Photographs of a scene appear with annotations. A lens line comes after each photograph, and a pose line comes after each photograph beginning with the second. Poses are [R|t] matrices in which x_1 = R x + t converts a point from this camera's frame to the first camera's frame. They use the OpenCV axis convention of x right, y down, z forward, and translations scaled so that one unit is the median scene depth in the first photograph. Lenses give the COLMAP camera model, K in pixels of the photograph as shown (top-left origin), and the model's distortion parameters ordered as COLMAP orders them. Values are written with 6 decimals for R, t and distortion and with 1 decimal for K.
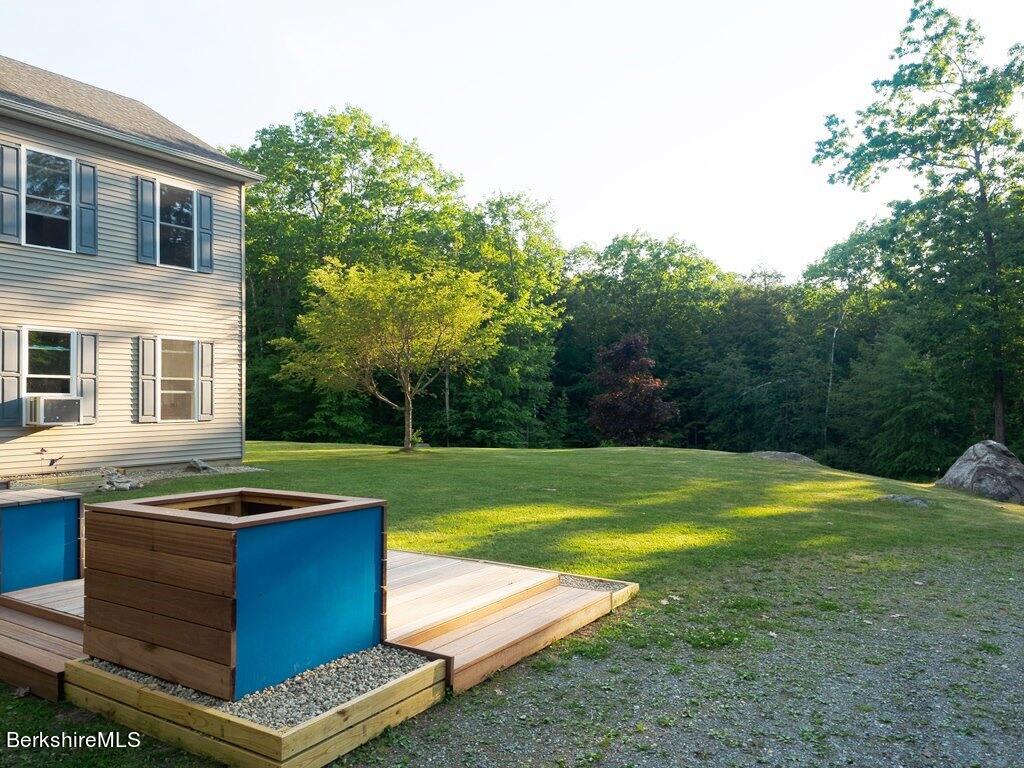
lens RADIAL K [[750.6, 0, 512.4], [0, 750.6, 388.5], [0, 0, 1]] dist [0.005338, -0.001381]
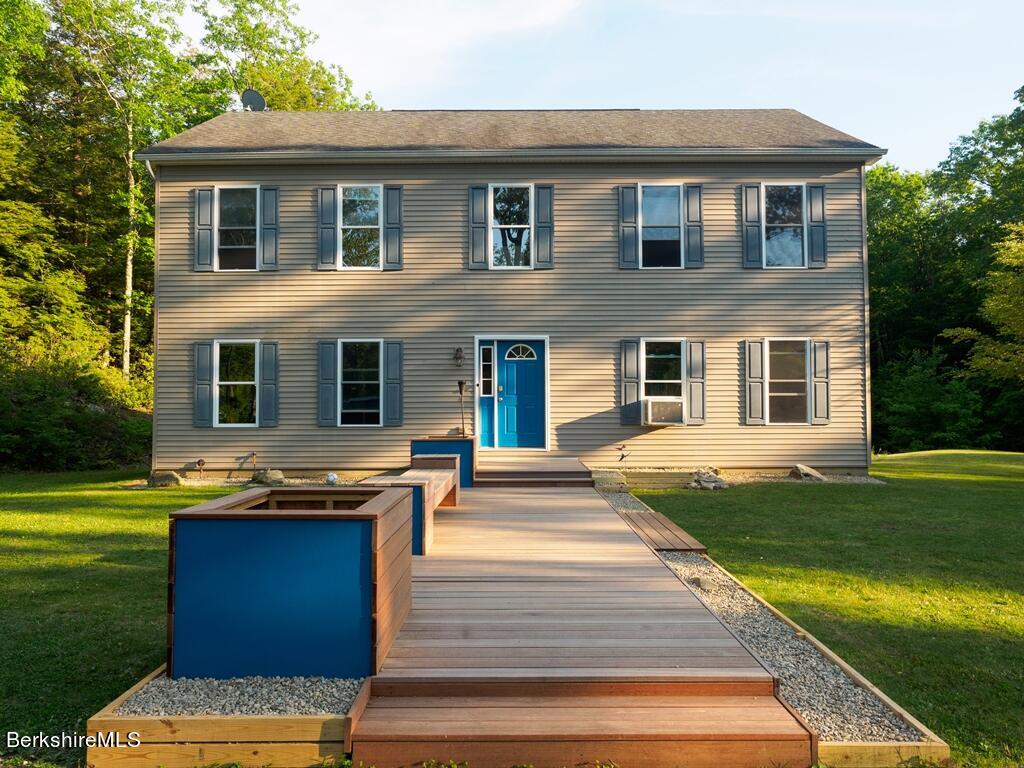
lens RADIAL K [[710.0, 0, 511.6], [0, 710.0, 382.2], [0, 0, 1]] dist [-0.024174, -0.000490]
pose [[0.538560, -0.020831, -0.842330, 0.150306], [0.010232, 0.999782, -0.018182, 0.002063], [0.842525, 0.001173, 0.538655, 0.229540]]
